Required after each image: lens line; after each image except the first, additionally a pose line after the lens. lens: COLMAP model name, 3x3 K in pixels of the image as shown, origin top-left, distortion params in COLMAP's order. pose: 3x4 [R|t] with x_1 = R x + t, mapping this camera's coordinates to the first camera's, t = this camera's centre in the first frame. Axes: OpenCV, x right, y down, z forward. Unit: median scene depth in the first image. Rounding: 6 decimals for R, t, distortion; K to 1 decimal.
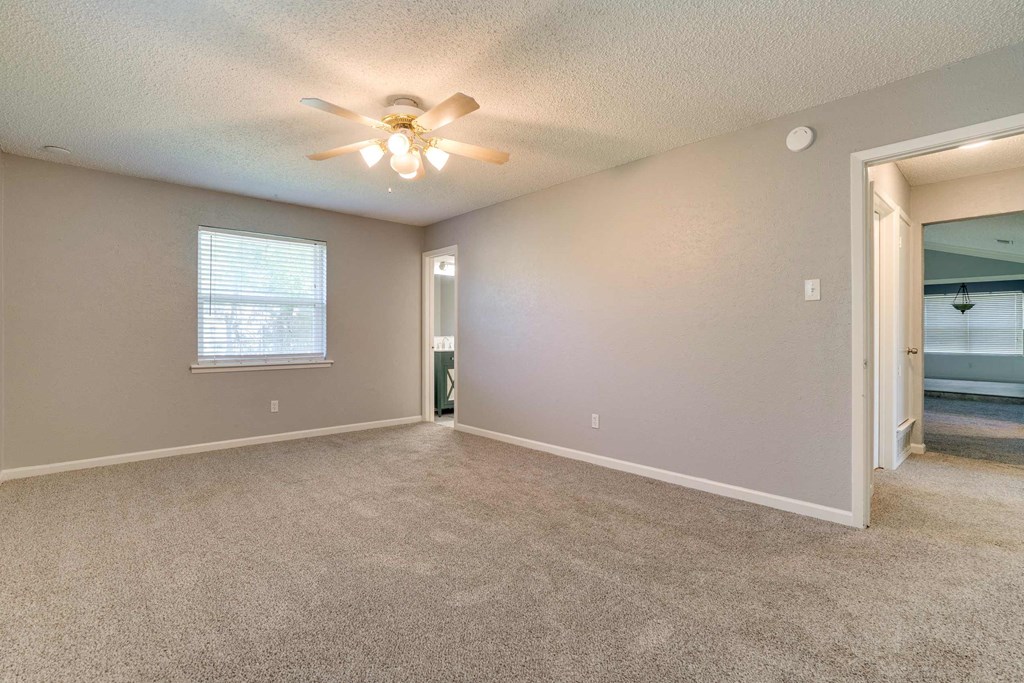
lens RADIAL K [[474.2, 0, 512.3], [0, 474.2, 346.9], [0, 0, 1]] dist [-0.046469, 0.021752]
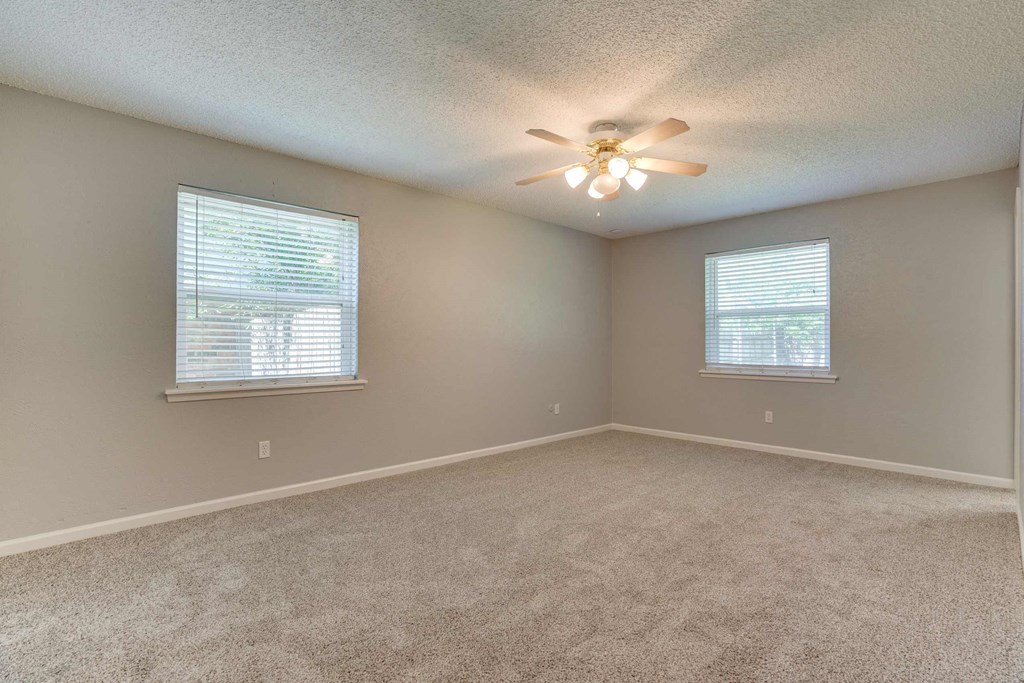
lens RADIAL K [[474.2, 0, 512.3], [0, 474.2, 346.9], [0, 0, 1]] dist [-0.046469, 0.021752]
pose [[0.017267, 0.000580, -0.999851, 0.530850], [-0.026693, 0.999644, 0.000119, -0.009194], [0.999495, 0.026687, 0.017277, 0.488194]]
